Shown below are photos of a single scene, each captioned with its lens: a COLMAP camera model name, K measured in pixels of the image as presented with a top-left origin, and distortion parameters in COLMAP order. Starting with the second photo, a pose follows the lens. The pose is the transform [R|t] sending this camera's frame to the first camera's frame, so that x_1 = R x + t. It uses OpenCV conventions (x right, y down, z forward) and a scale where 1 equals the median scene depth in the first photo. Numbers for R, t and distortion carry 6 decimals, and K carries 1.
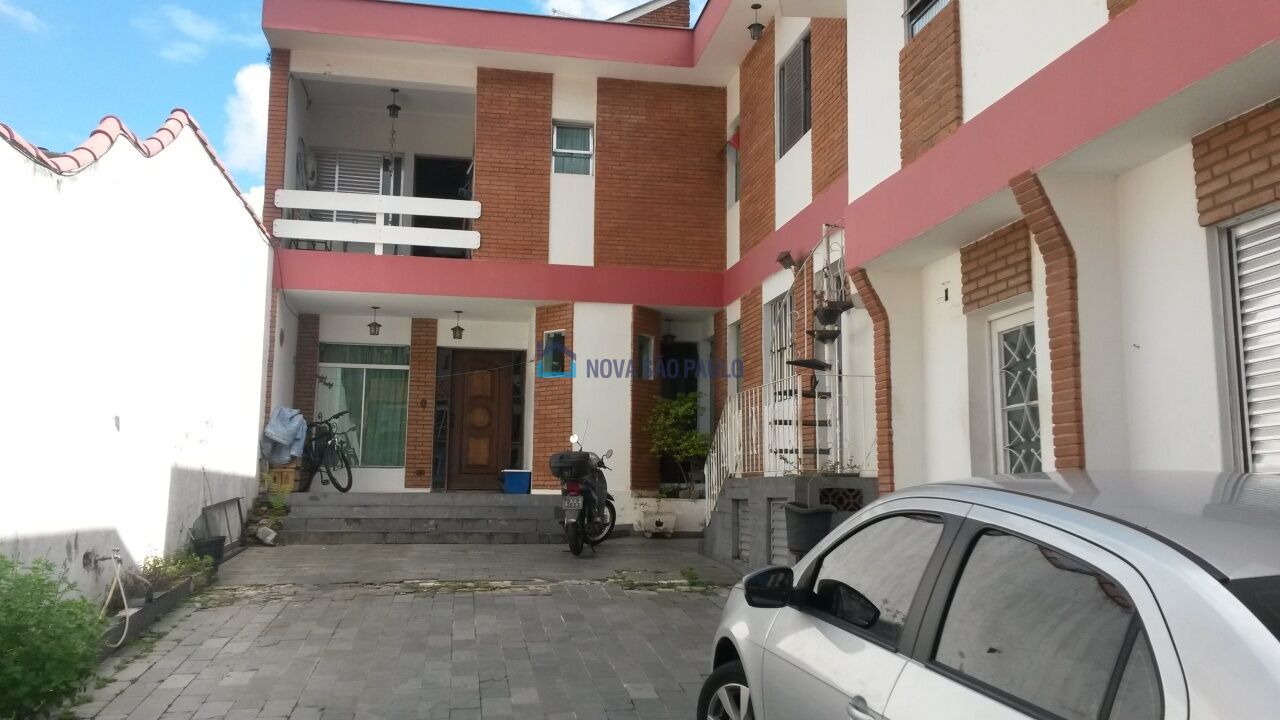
lens RADIAL K [[1023.7, 0, 639.3], [0, 1023.7, 358.1], [0, 0, 1]] dist [0.038890, -0.045460]
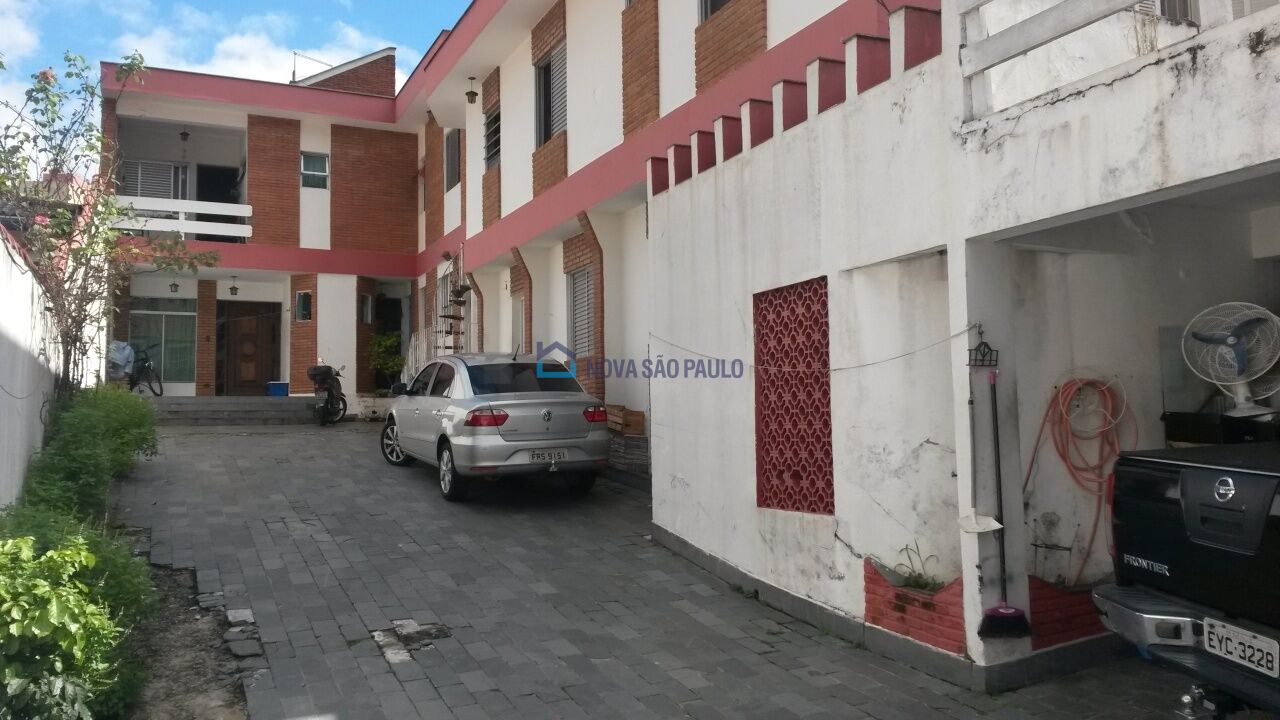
lens RADIAL K [[1023.7, 0, 630.8], [0, 1023.7, 360.5], [0, 0, 1]] dist [0.038890, -0.045460]
pose [[0.967726, -0.005803, 0.251940, 0.003001], [-0.009905, 0.998086, 0.061037, -0.021755], [-0.251812, -0.061563, 0.965816, -0.620859]]
